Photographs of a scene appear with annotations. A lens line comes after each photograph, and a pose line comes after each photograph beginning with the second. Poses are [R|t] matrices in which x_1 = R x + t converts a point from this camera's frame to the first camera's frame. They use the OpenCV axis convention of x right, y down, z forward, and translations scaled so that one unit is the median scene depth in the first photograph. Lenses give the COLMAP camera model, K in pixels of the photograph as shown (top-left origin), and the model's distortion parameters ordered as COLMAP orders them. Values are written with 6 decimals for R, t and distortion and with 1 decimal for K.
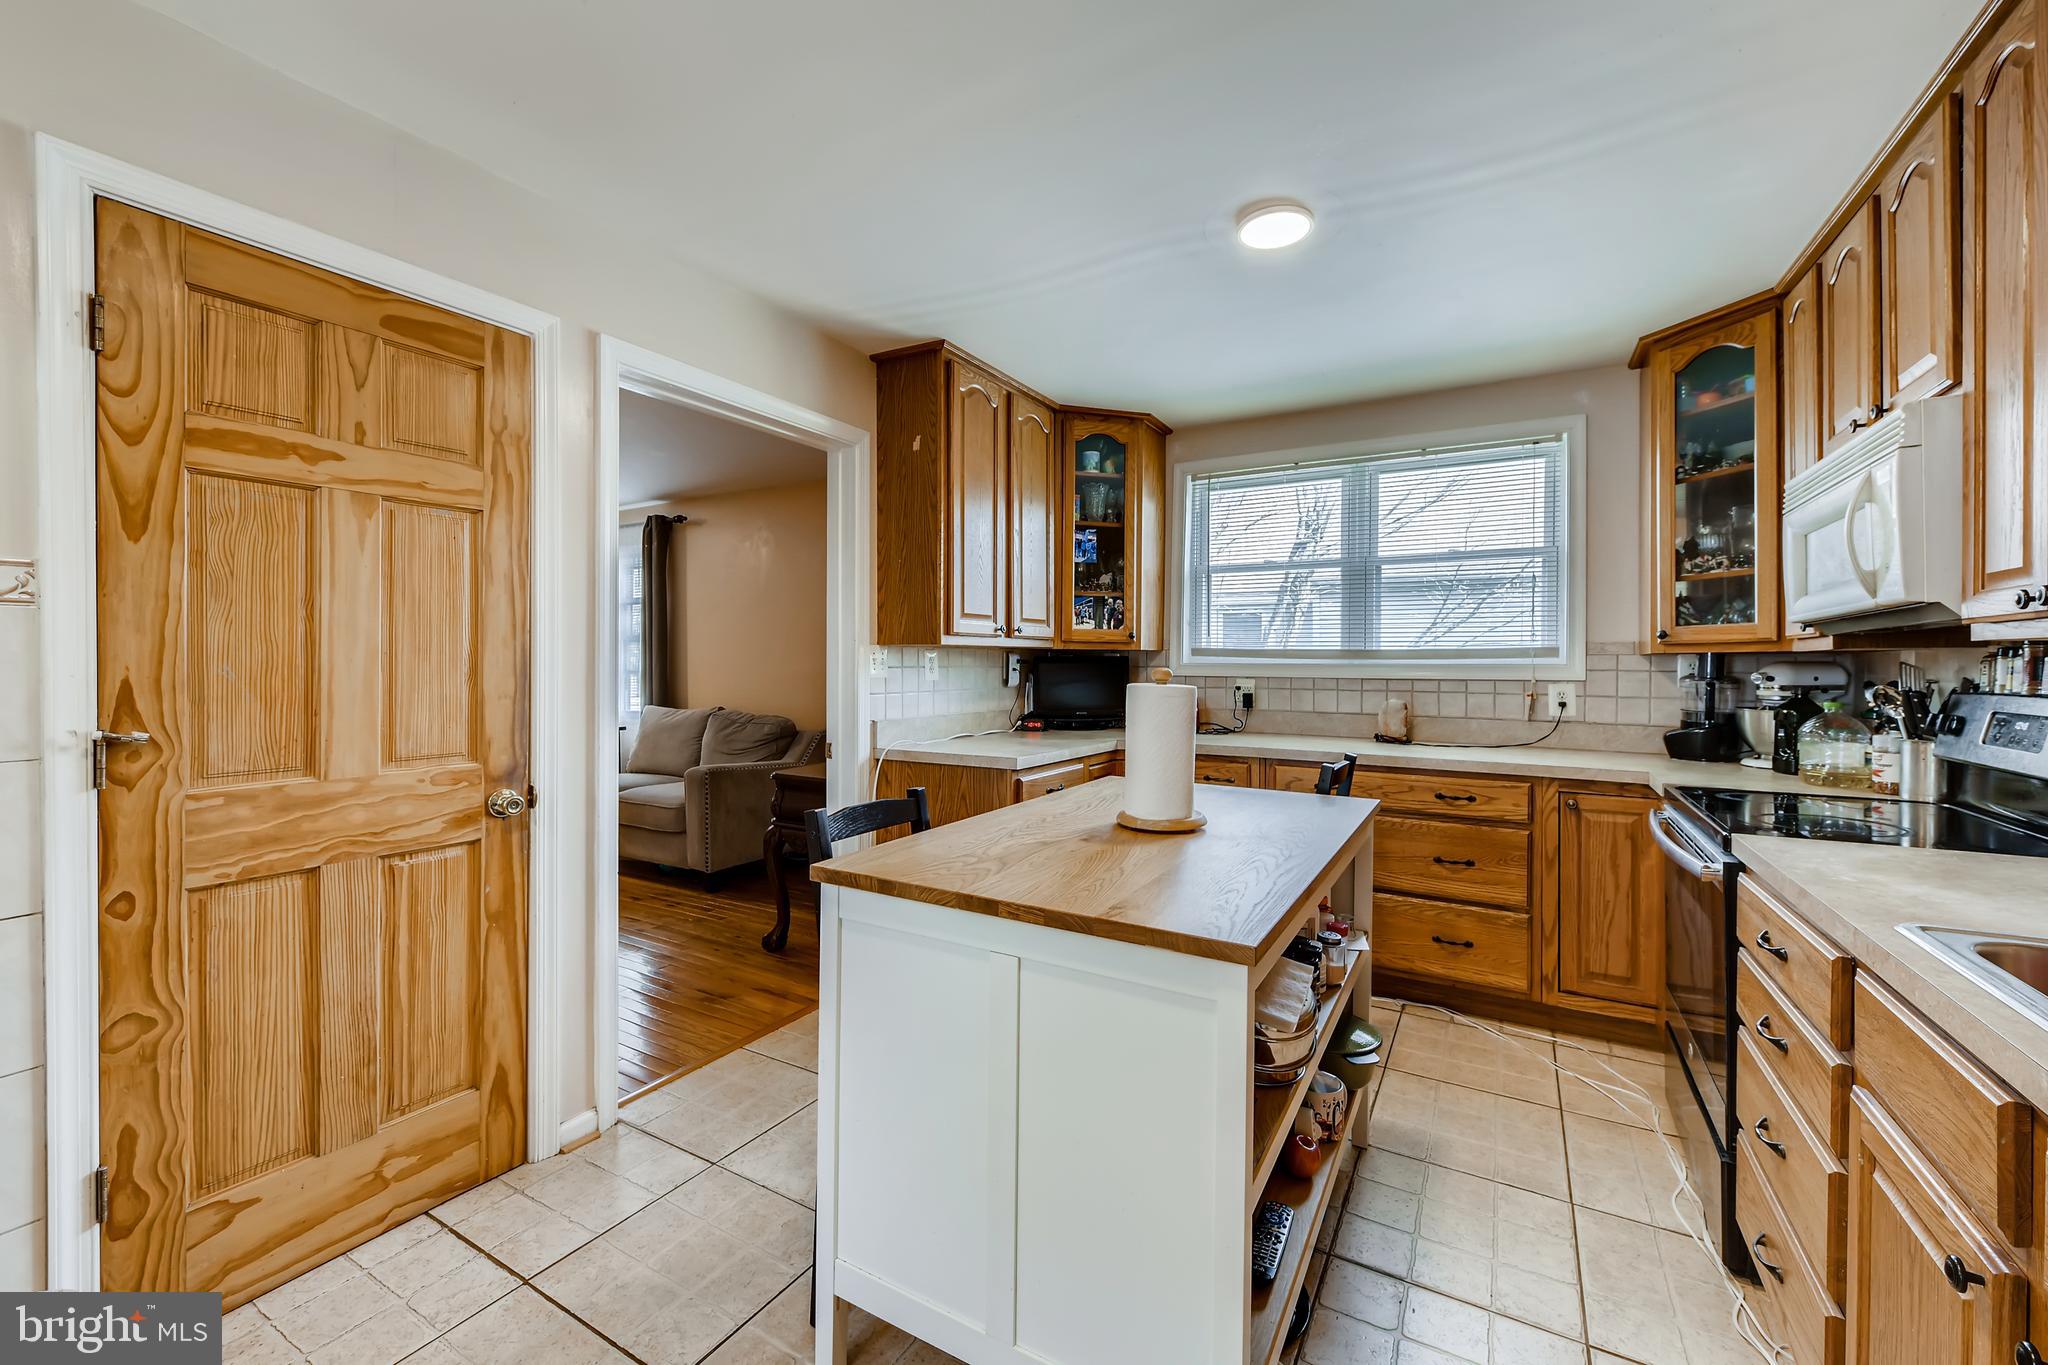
lens RADIAL K [[818.8, 0, 1026.5], [0, 818.8, 665.2], [0, 0, 1]] dist [0.024105, -0.009604]
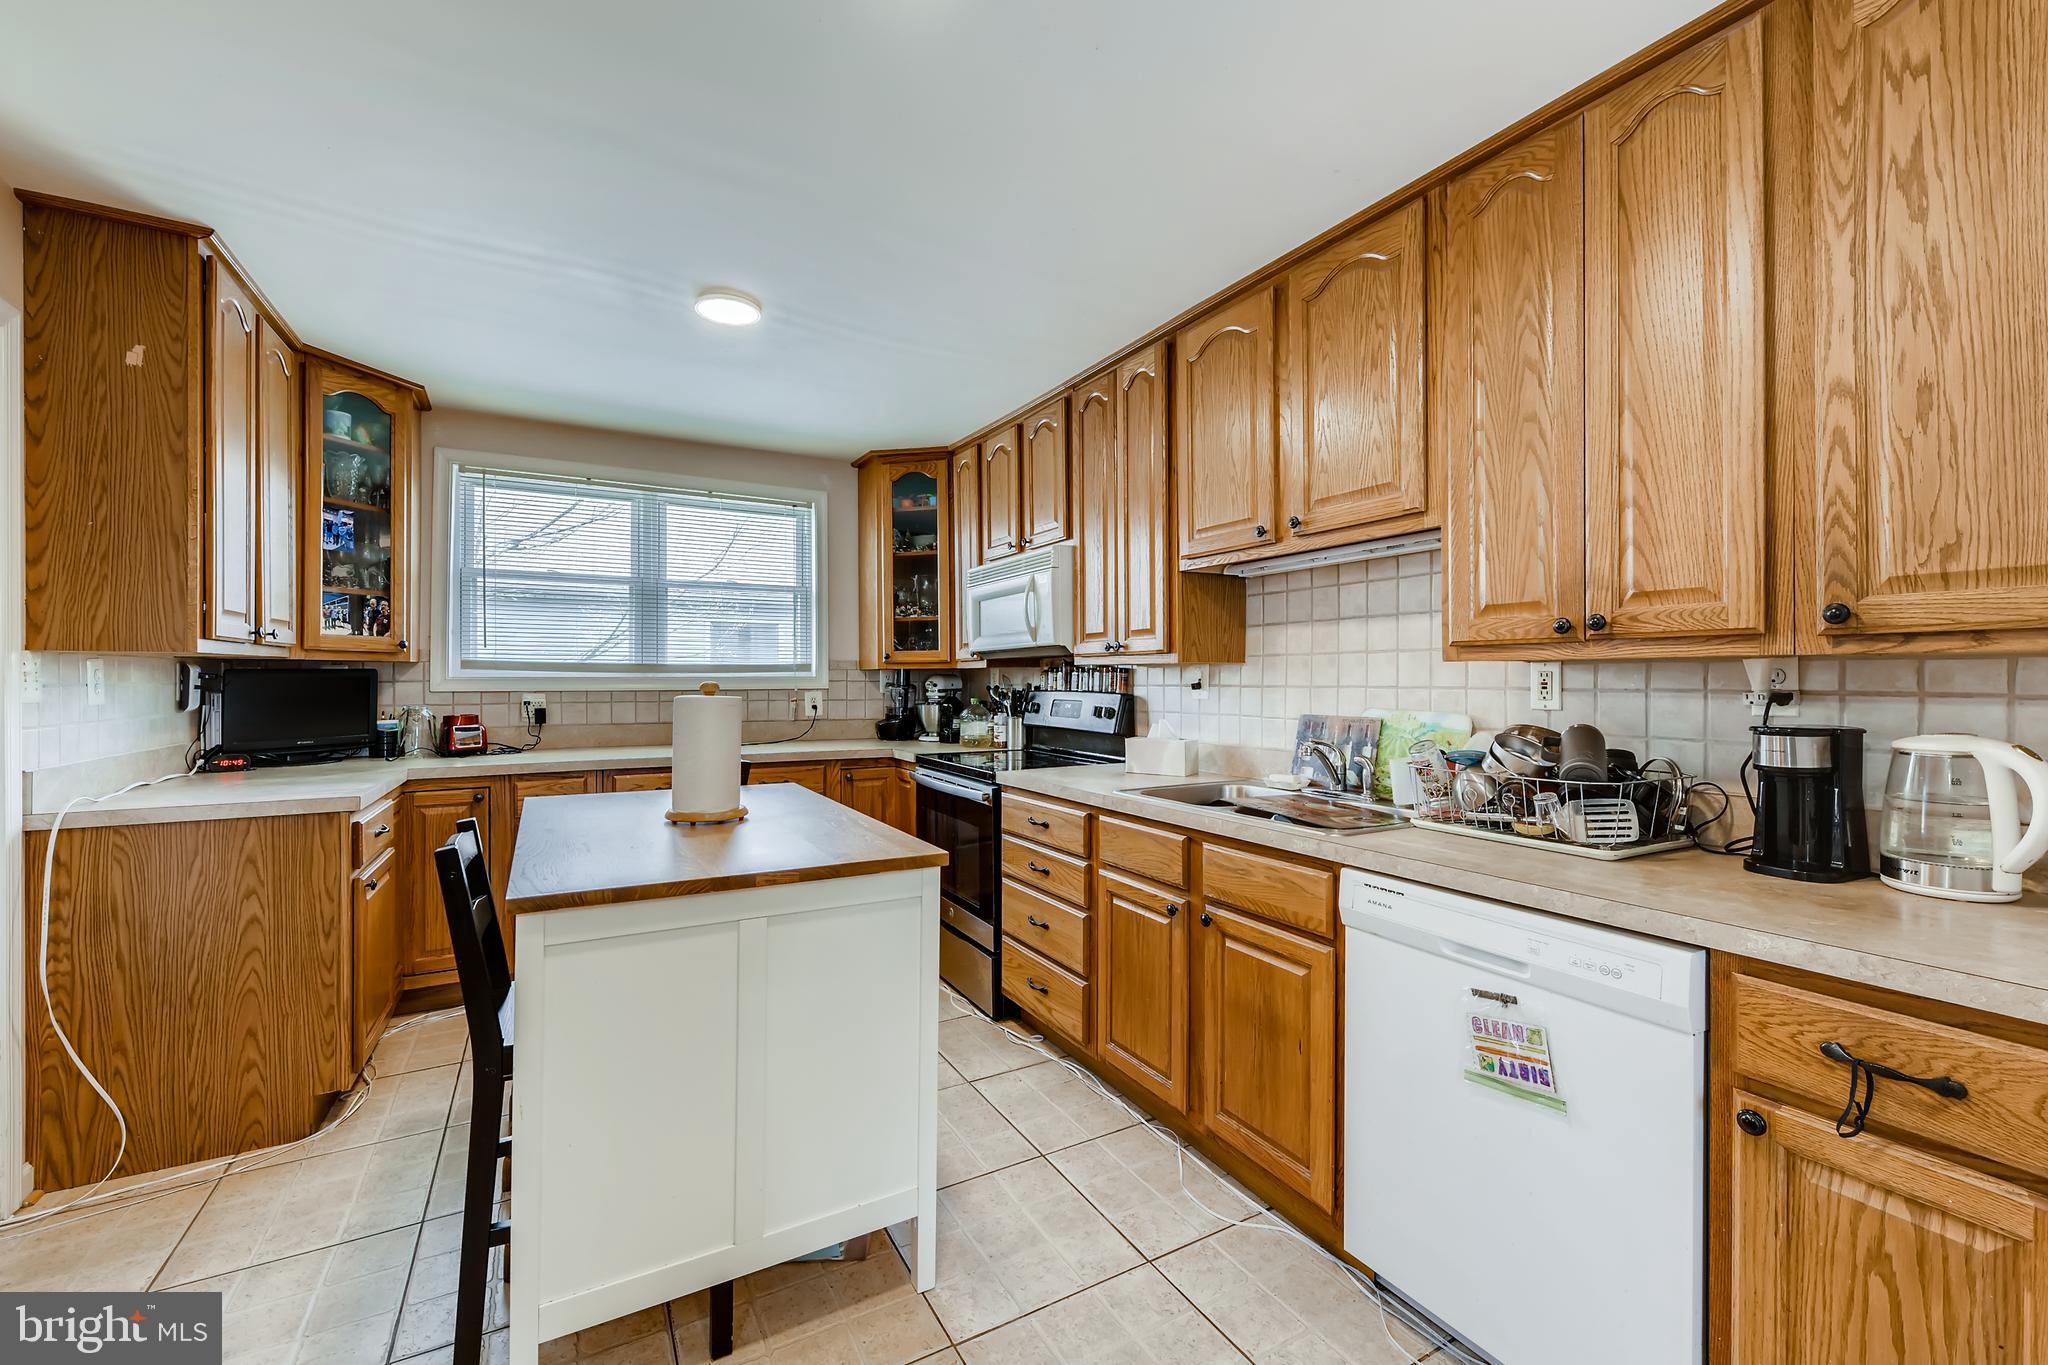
lens RADIAL K [[851.2, 0, 1024.0], [0, 851.2, 682.5], [0, 0, 1]] dist [-0.000497, -0.000225]
pose [[0.512563, -0.010012, 0.858591, -0.354964], [0.005012, 0.999950, 0.008668, -0.001933], [-0.858635, -0.000139, 0.512588, 0.007097]]
